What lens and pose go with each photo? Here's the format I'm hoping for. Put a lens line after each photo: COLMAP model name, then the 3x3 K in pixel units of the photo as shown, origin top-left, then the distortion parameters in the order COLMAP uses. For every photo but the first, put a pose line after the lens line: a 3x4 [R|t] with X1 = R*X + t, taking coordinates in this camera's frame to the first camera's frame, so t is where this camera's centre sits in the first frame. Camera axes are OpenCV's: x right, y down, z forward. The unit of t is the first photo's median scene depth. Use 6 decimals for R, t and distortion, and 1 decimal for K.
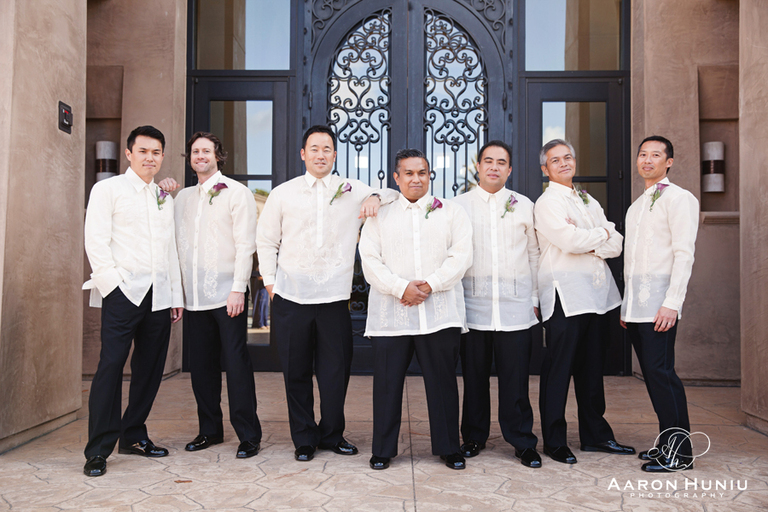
lens RADIAL K [[774.2, 0, 385.2], [0, 774.2, 258.2], [0, 0, 1]] dist [0.022053, 0.000000]
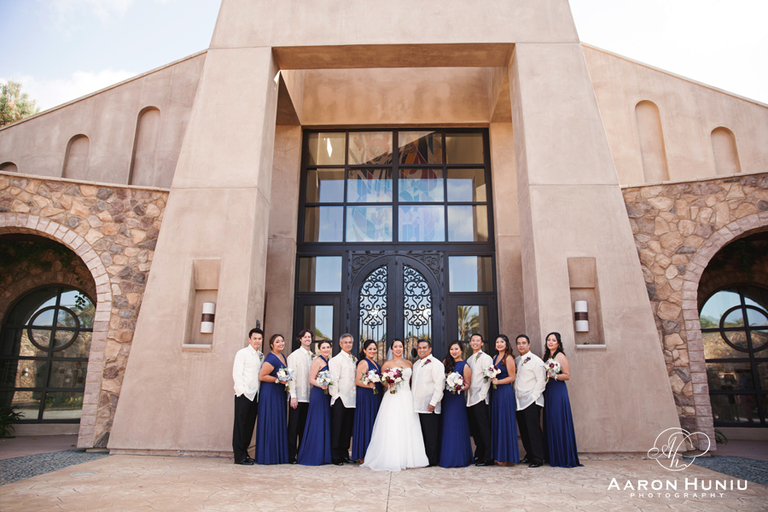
lens RADIAL K [[529.9, 0, 384.0], [0, 529.9, 257.2], [0, 0, 1]] dist [-0.098193, 0.063505]
pose [[0.999890, -0.005013, -0.013969, 0.018224], [0.001873, 0.976324, -0.216307, -0.015815], [0.014723, 0.216257, 0.976226, -0.470079]]
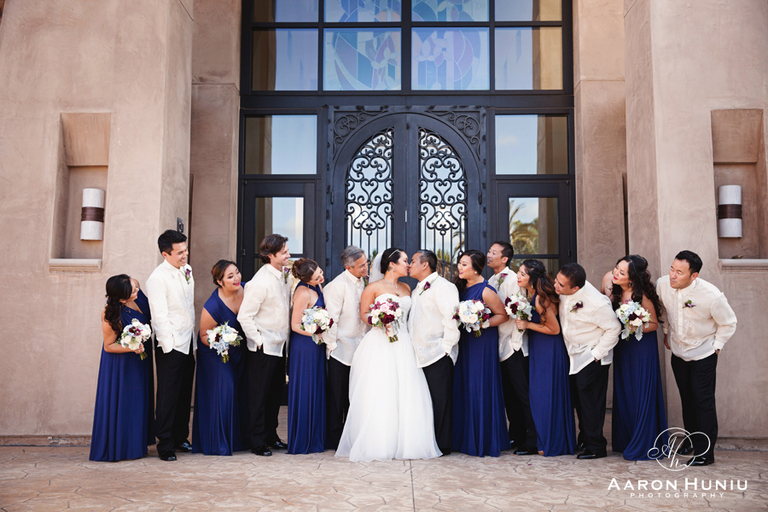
lens RADIAL K [[824.4, 0, 384.3], [0, 824.4, 257.4], [0, 0, 1]] dist [0.037795, 0.000000]
pose [[0.999994, -0.003384, -0.000715, -0.007827], [0.003330, 0.997843, -0.065556, -0.009790], [0.000935, 0.065553, 0.997849, -0.387920]]
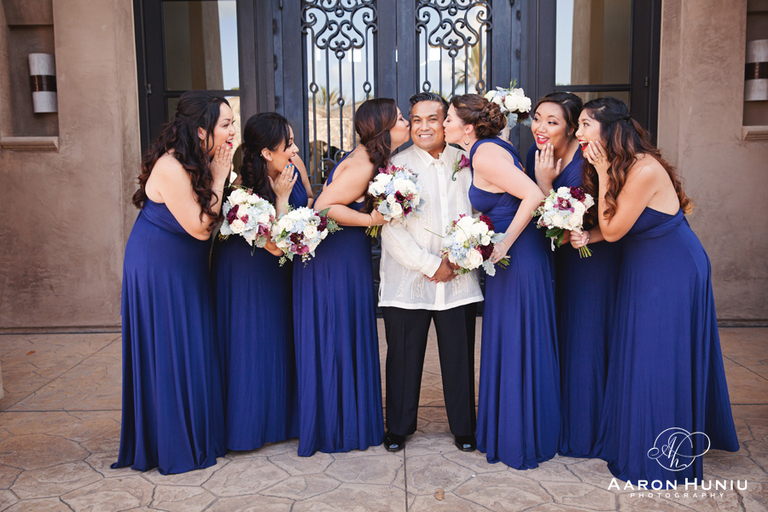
lens RADIAL K [[734.0, 0, 382.7], [0, 734.0, 262.1], [0, 0, 1]] dist [0.017943, 0.000000]
pose [[0.999795, -0.020204, 0.000900, 0.007536], [0.019832, 0.988178, 0.152025, -0.039843], [-0.003961, -0.151976, 0.988376, 0.166338]]
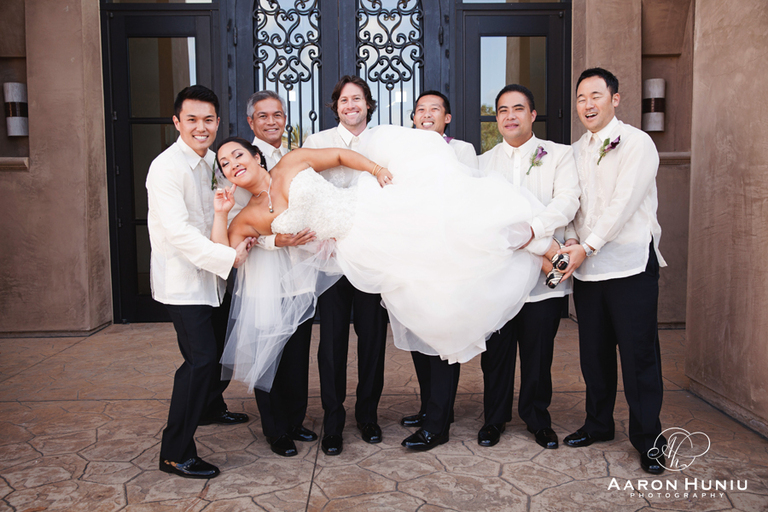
lens RADIAL K [[676.7, 0, 382.3], [0, 676.7, 261.0], [0, 0, 1]] dist [-0.043950, 0.087548]
pose [[0.998963, -0.019011, 0.041361, 0.042555], [0.014120, 0.993209, 0.115488, -0.024812], [-0.043276, -0.114784, 0.992447, 0.150862]]
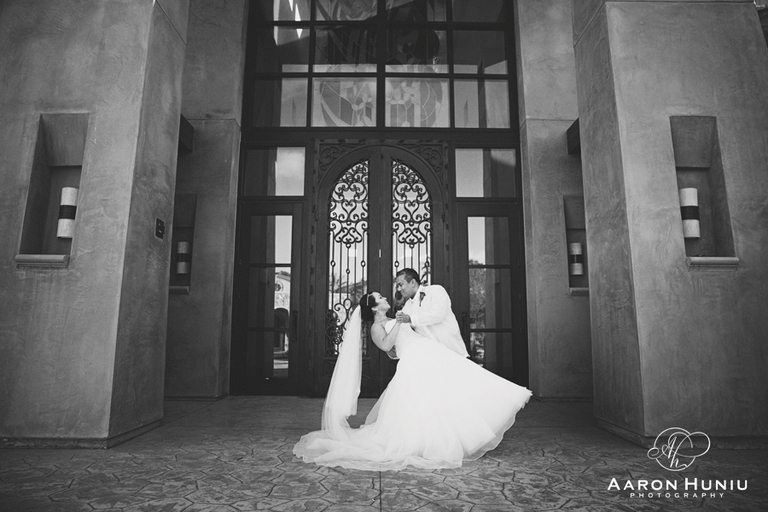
lens RADIAL K [[529.9, 0, 384.0], [0, 529.9, 255.8], [0, 0, 1]] dist [-0.098193, 0.063505]
pose [[0.999624, 0.000747, 0.027395, 0.007234], [0.002457, 0.993160, -0.116732, -0.001536], [-0.027295, 0.116756, 0.992785, -0.031805]]
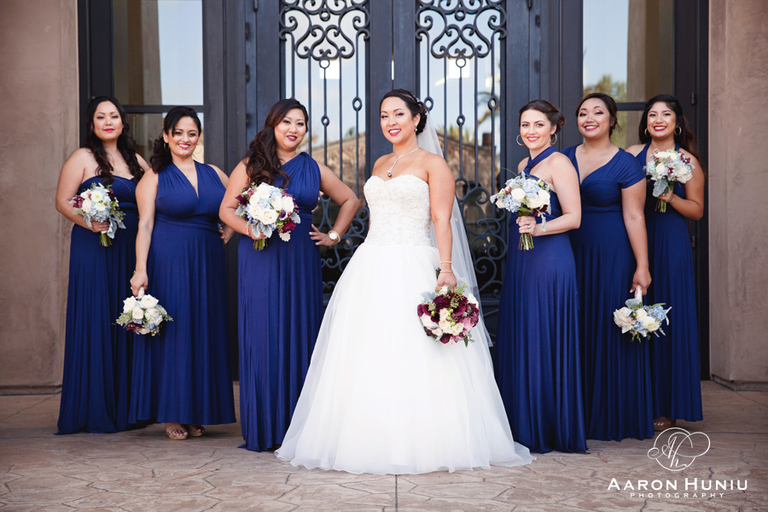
lens RADIAL K [[1232.2, 0, 383.5], [0, 1232.2, 254.3], [0, 0, 1]] dist [0.187680, 0.000000]
pose [[0.999873, -0.012040, 0.010460, 0.005620], [0.011752, 0.999562, 0.027170, 0.000462], [-0.010782, -0.027043, 0.999576, -0.144677]]
